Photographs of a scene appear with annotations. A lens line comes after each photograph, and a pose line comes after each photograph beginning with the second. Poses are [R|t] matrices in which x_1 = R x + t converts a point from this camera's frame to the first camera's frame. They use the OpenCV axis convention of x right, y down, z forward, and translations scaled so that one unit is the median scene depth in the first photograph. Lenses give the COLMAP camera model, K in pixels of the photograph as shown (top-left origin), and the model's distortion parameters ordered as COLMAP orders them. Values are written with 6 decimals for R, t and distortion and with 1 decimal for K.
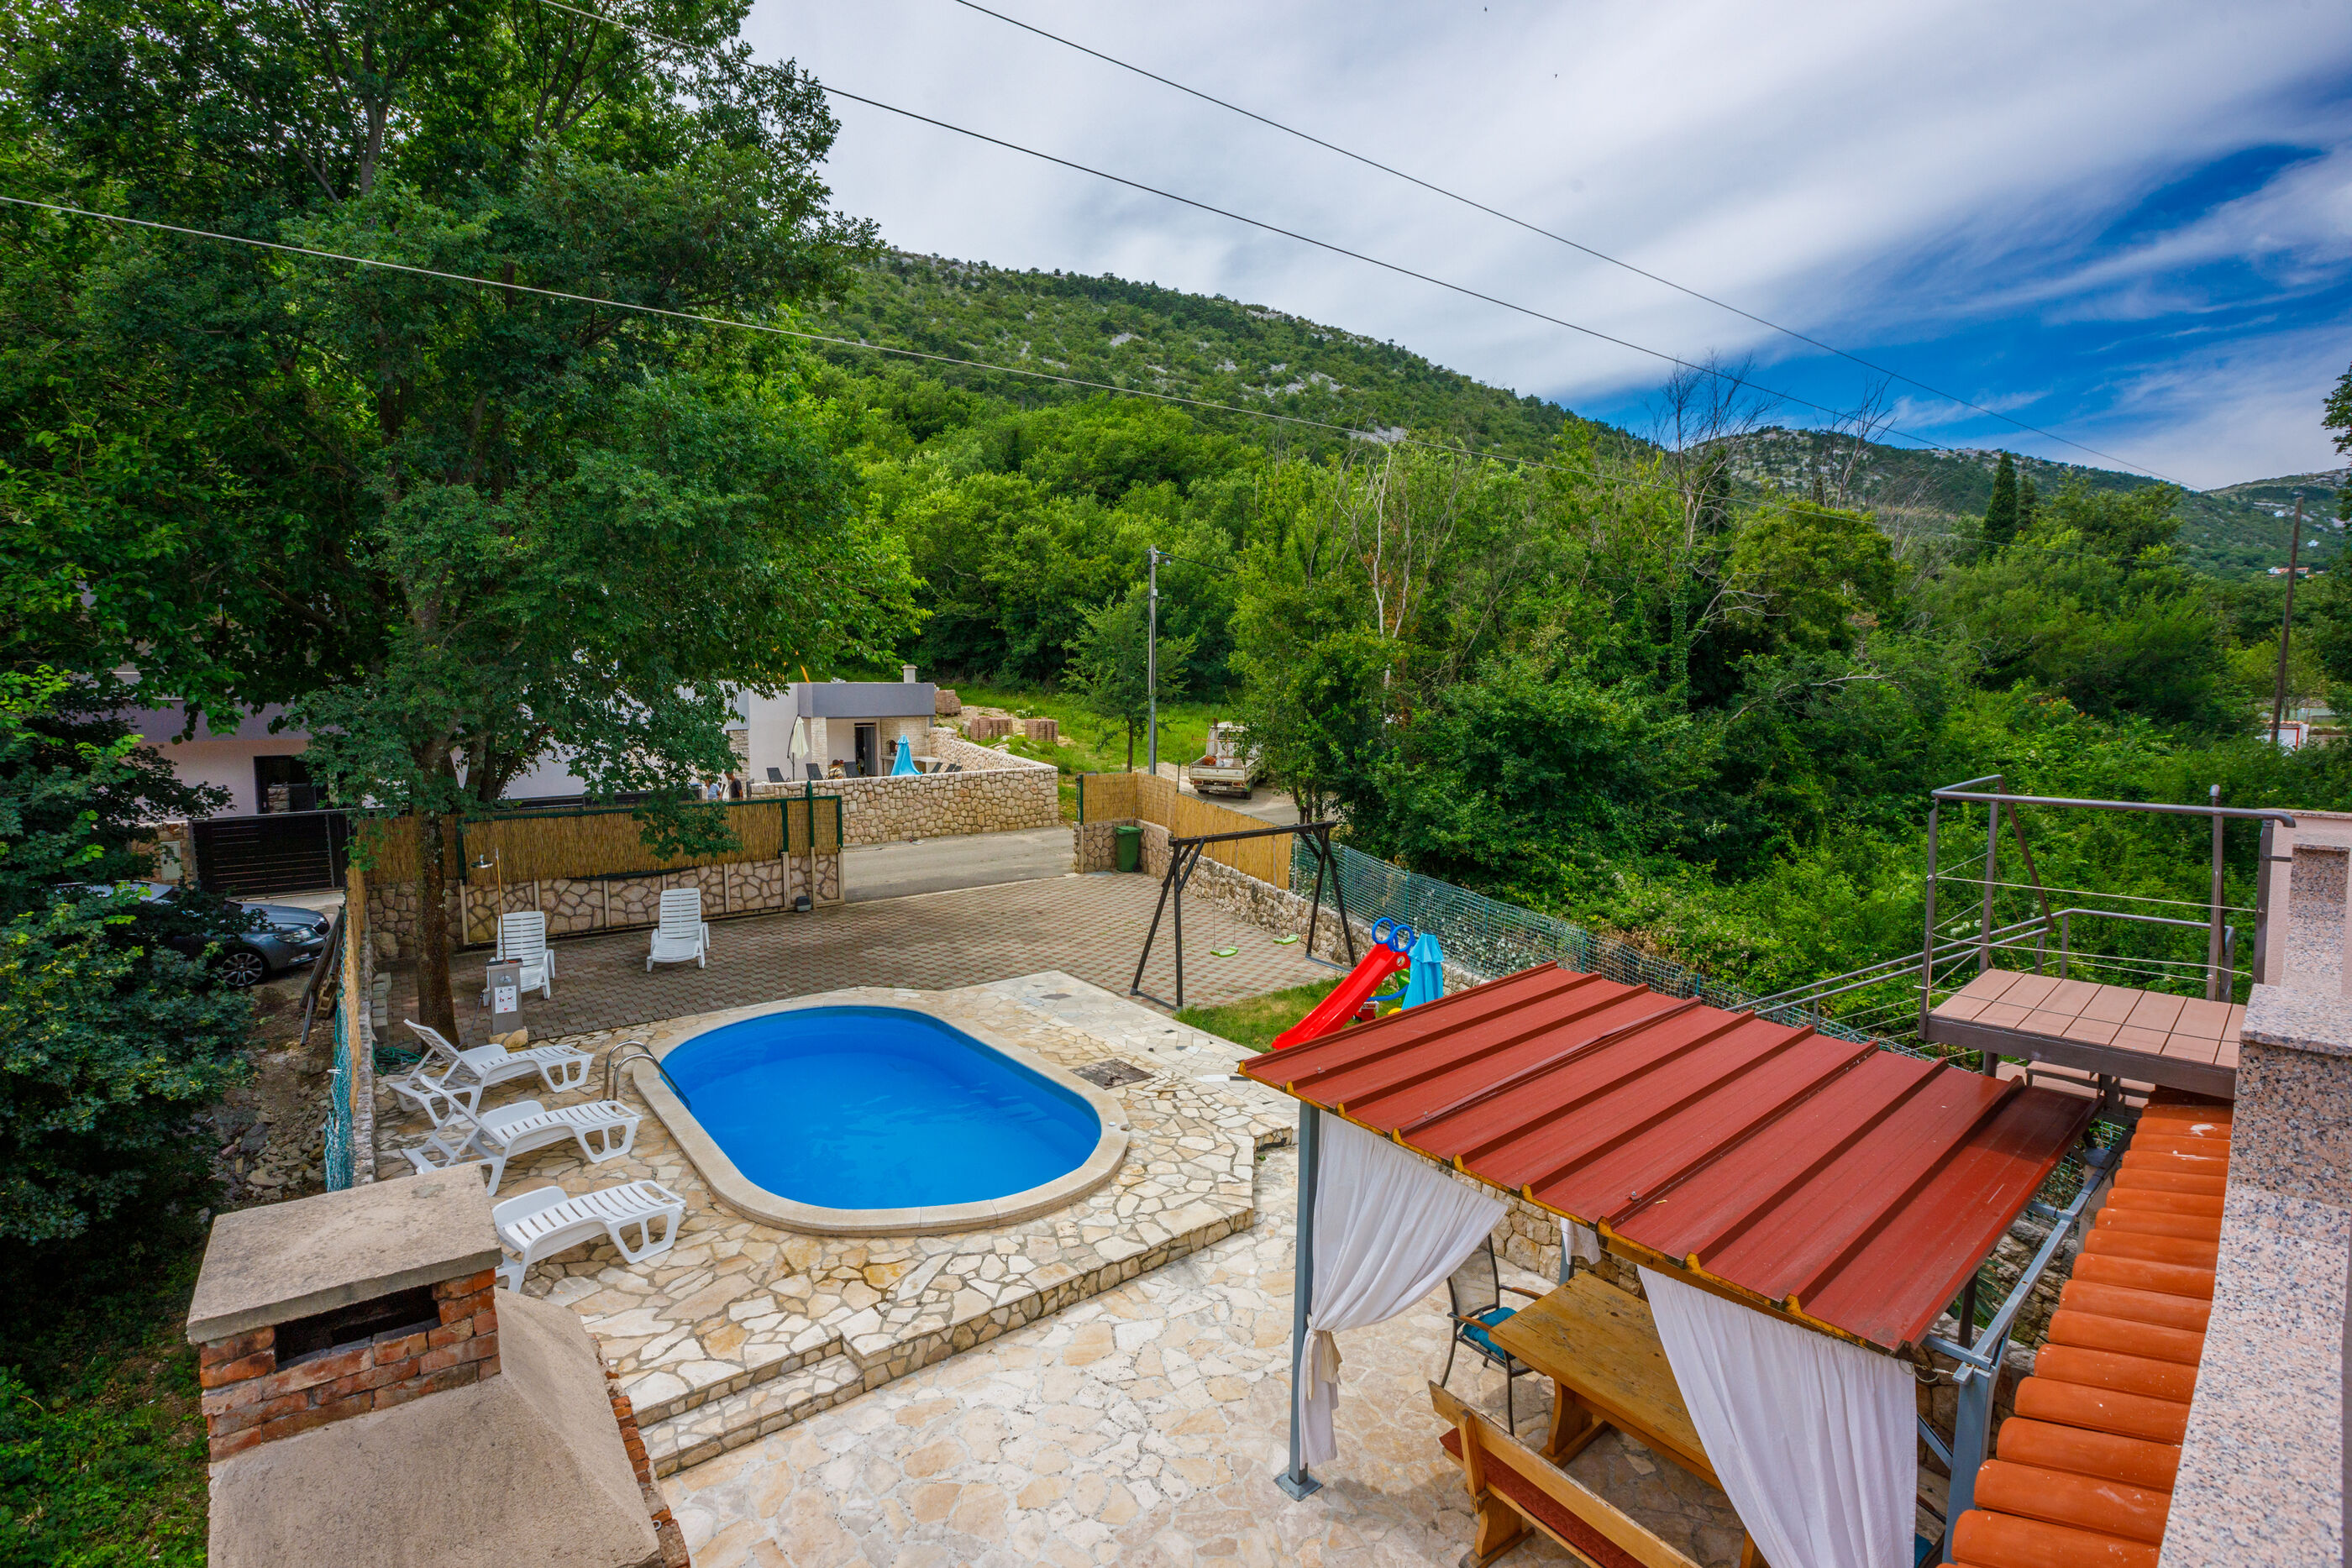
lens RADIAL K [[1072.9, 0, 1158.4], [0, 1072.9, 771.5], [0, 0, 1]] dist [-0.049492, 0.015704]
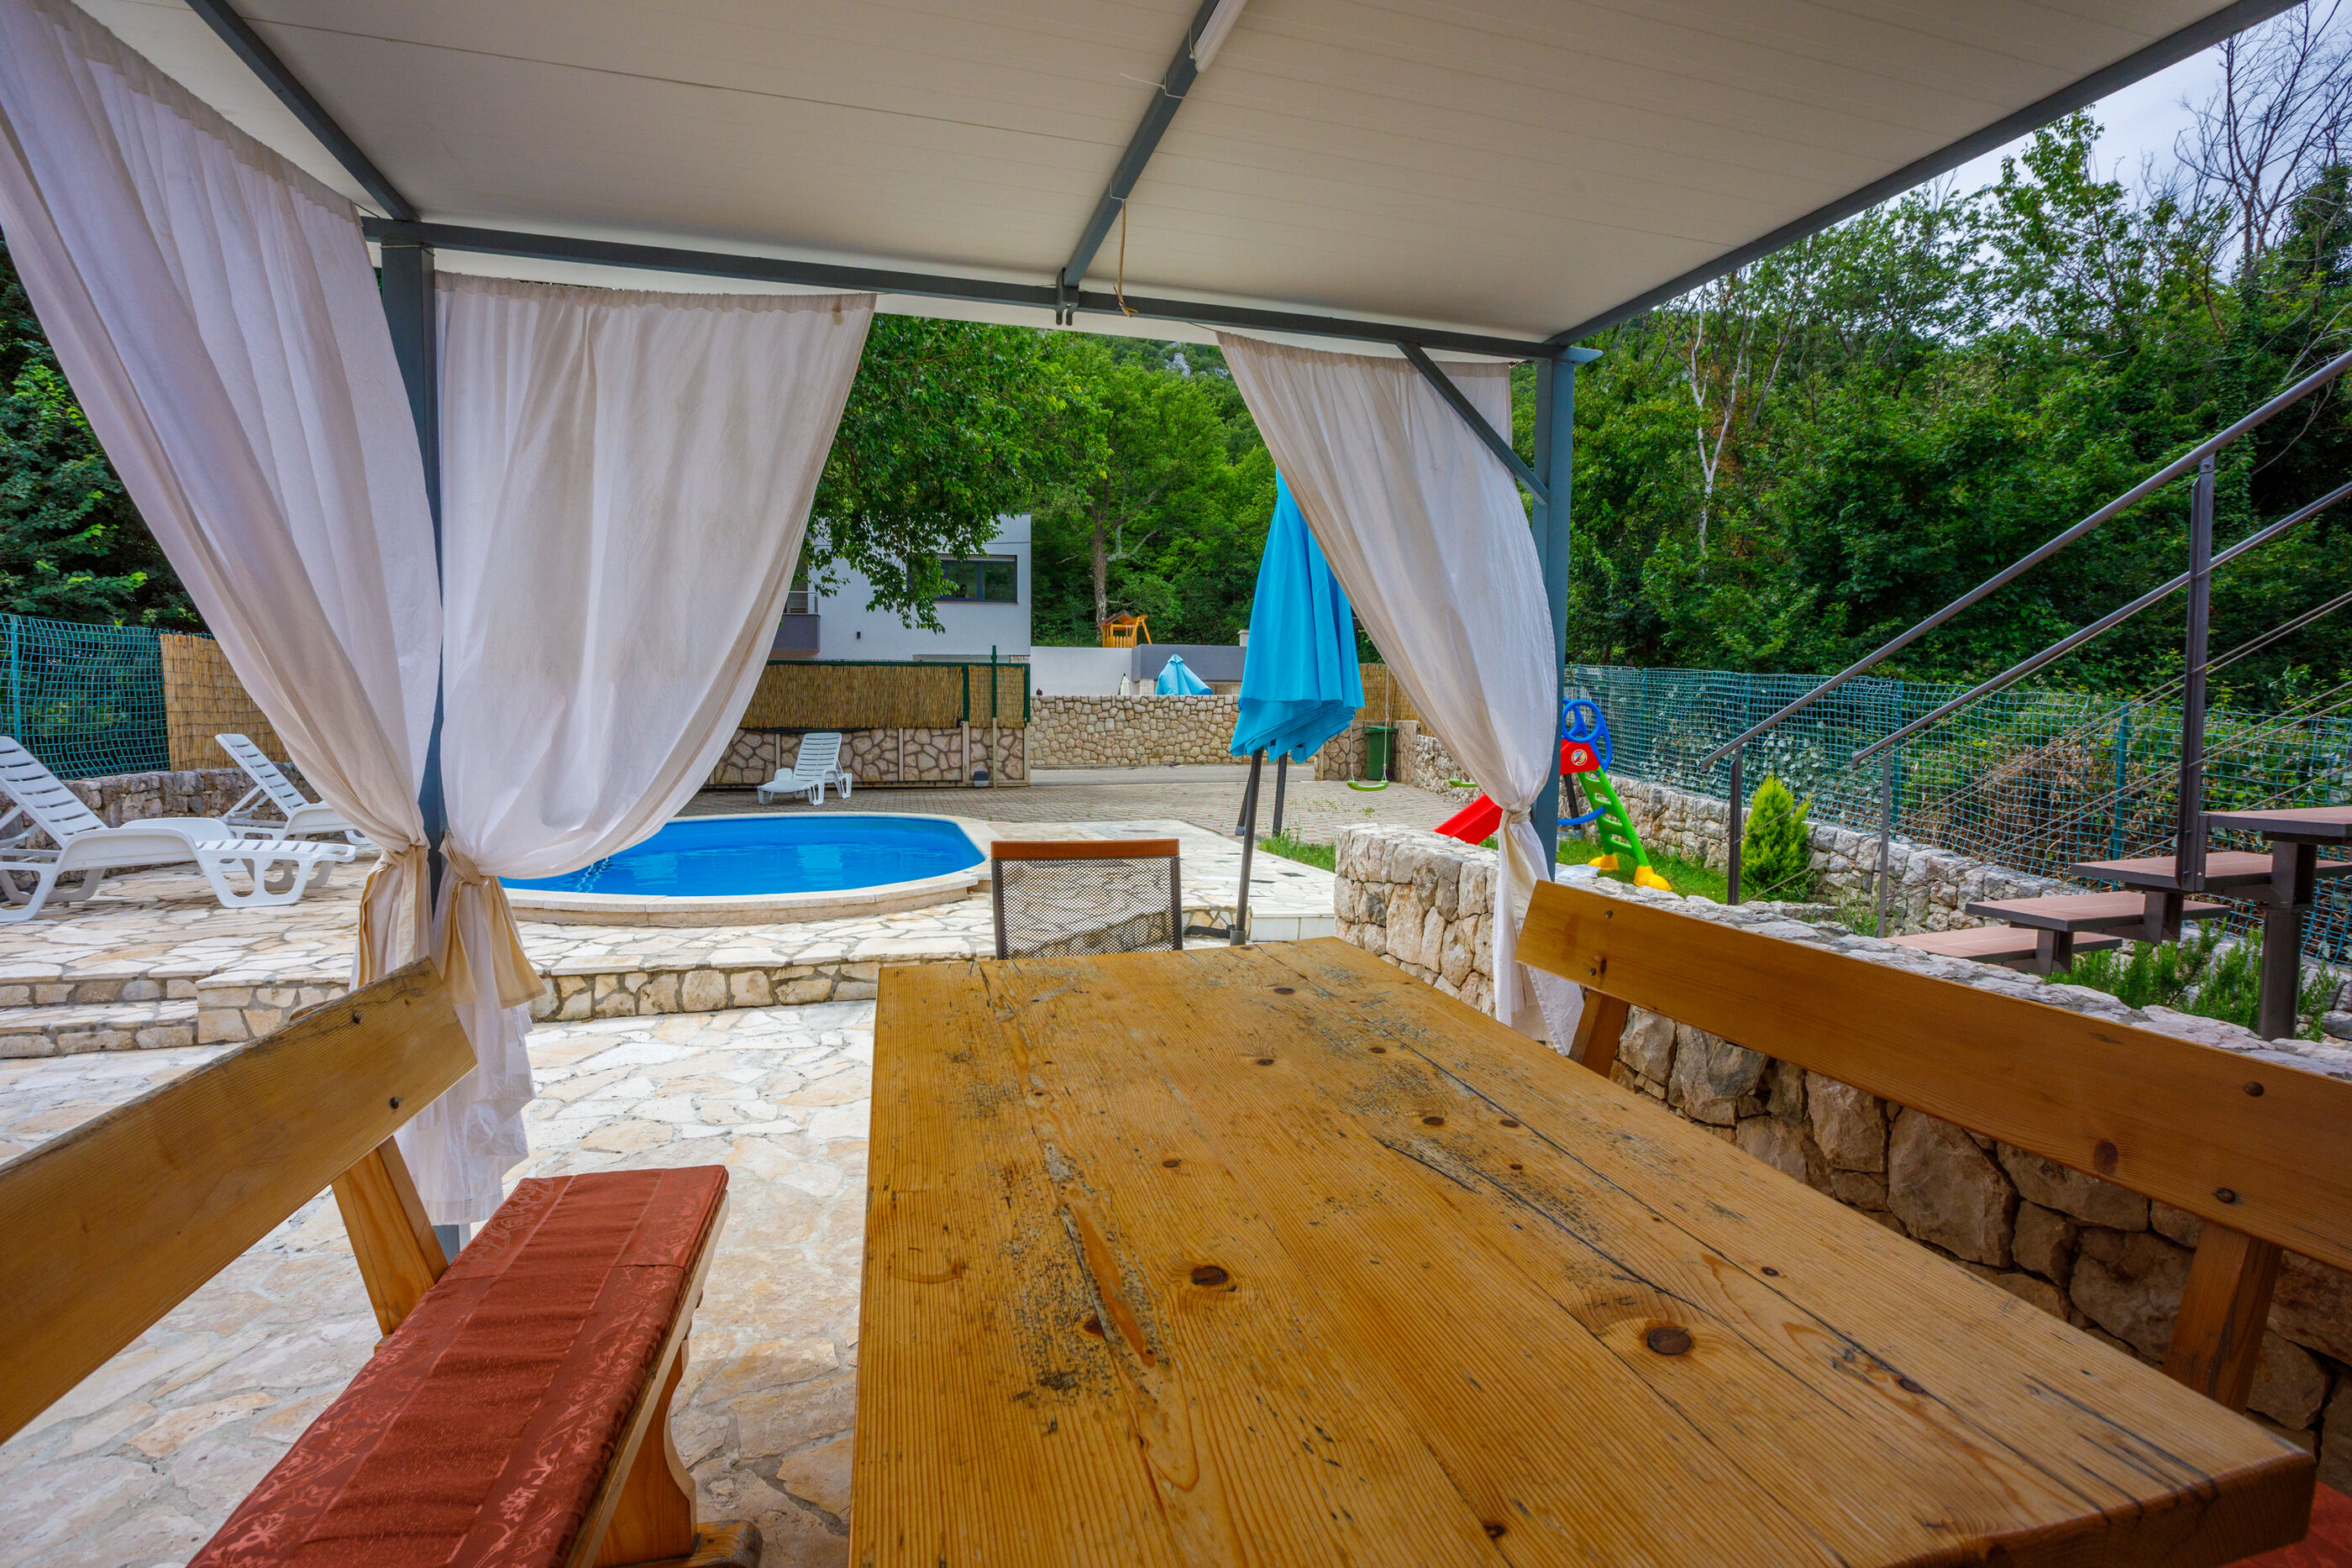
lens RADIAL K [[1072.9, 0, 1172.6], [0, 1072.9, 775.6], [0, 0, 1]] dist [-0.049492, 0.015704]
pose [[0.922479, 0.018227, -0.385616, 0.169545], [-0.035950, 0.998600, -0.038800, 0.152462], [0.384369, 0.049655, 0.921843, 0.228073]]
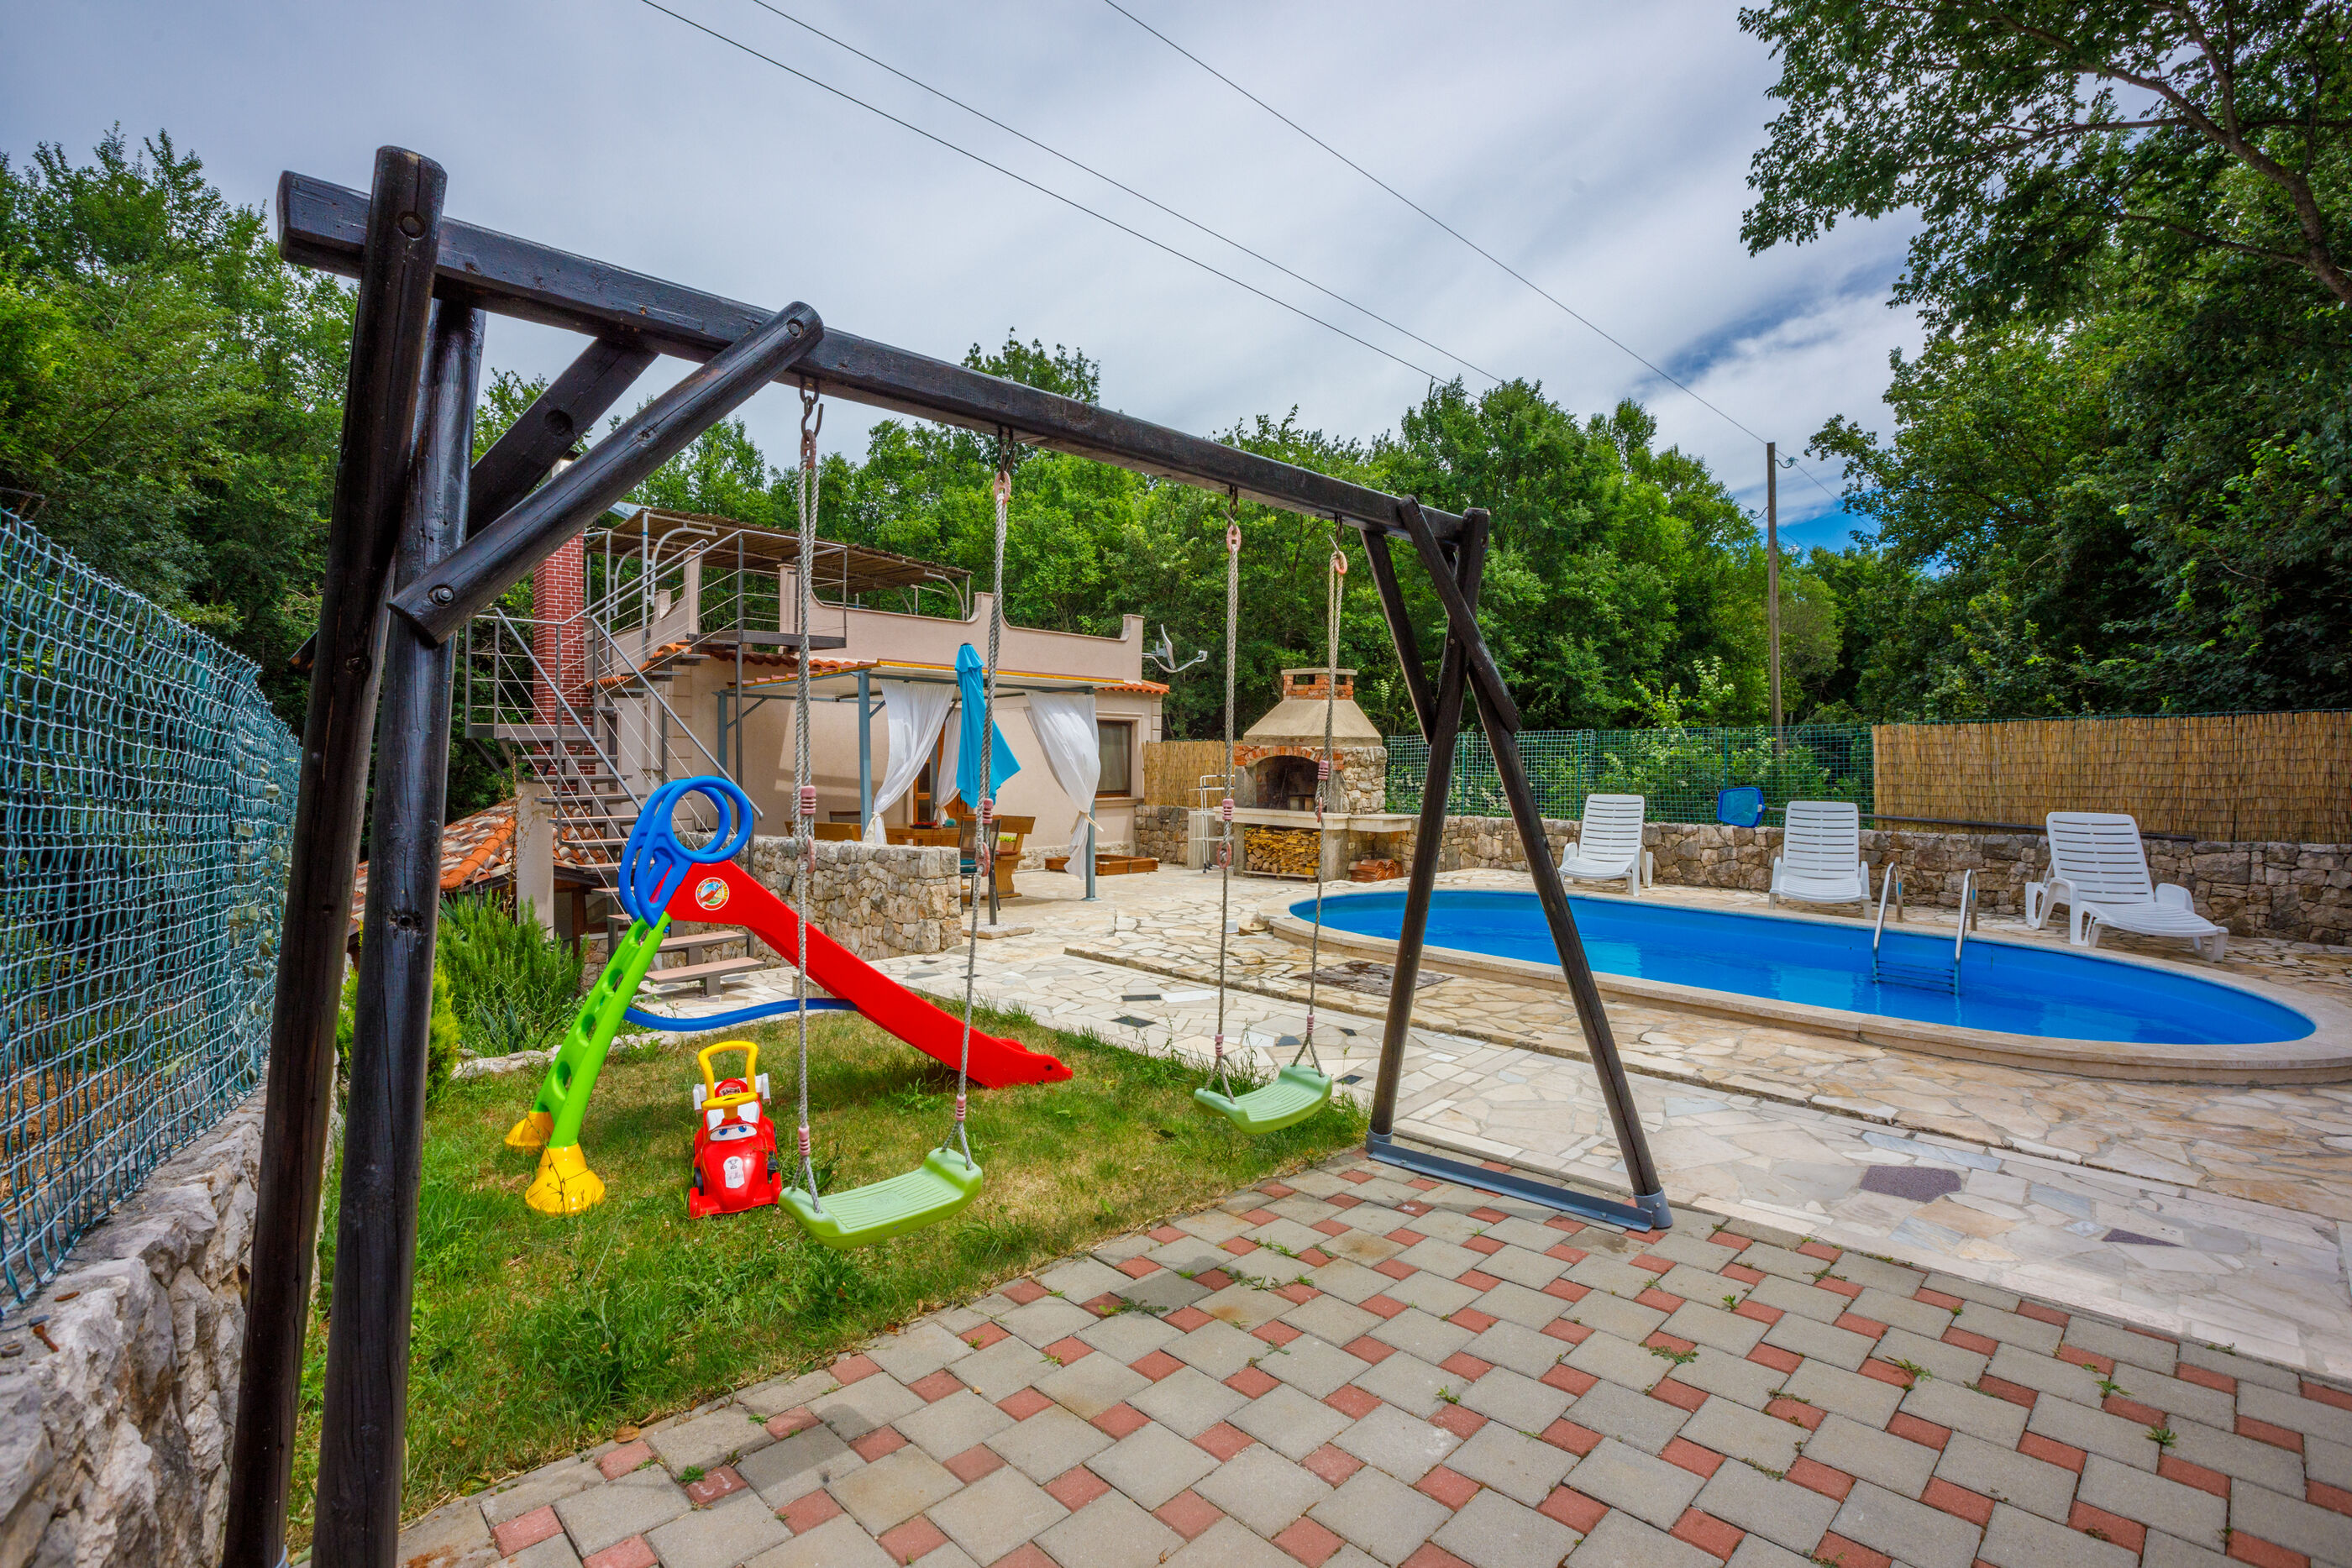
lens RADIAL K [[1072.9, 0, 1158.6], [0, 1072.9, 769.3], [0, 0, 1]] dist [-0.049492, 0.015704]
pose [[-0.990912, -0.006924, -0.134330, 0.084568], [-0.021029, 0.994368, 0.103873, 0.070934], [0.132854, 0.105754, -0.985477, 0.921452]]
